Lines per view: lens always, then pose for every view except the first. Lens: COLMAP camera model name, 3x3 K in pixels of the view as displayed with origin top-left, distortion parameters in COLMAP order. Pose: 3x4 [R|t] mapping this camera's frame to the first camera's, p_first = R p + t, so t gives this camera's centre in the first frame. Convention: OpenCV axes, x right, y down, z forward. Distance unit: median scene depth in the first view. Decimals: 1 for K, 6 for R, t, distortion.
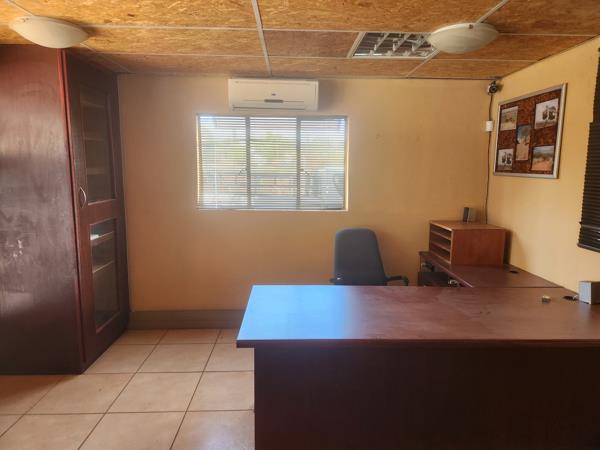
lens RADIAL K [[406.5, 0, 306.9], [0, 406.5, 224.2], [0, 0, 1]] dist [0.092503, -0.084213]
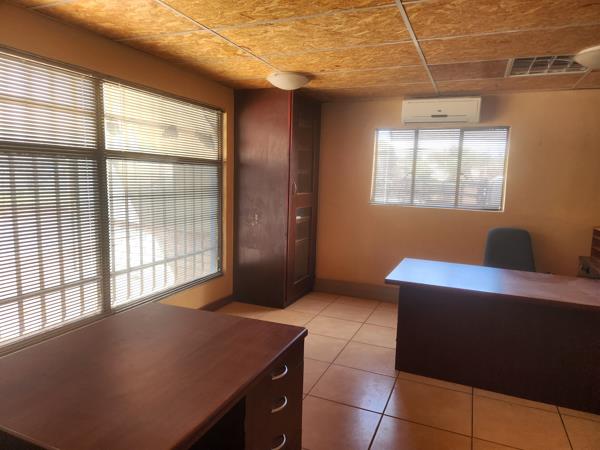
lens RADIAL K [[406.5, 0, 306.9], [0, 406.5, 224.2], [0, 0, 1]] dist [0.092503, -0.084213]
pose [[0.908029, 0.070407, -0.412947, 0.099775], [-0.085269, 0.996202, -0.017647, 0.079261], [0.410136, 0.051236, 0.910584, -0.277518]]
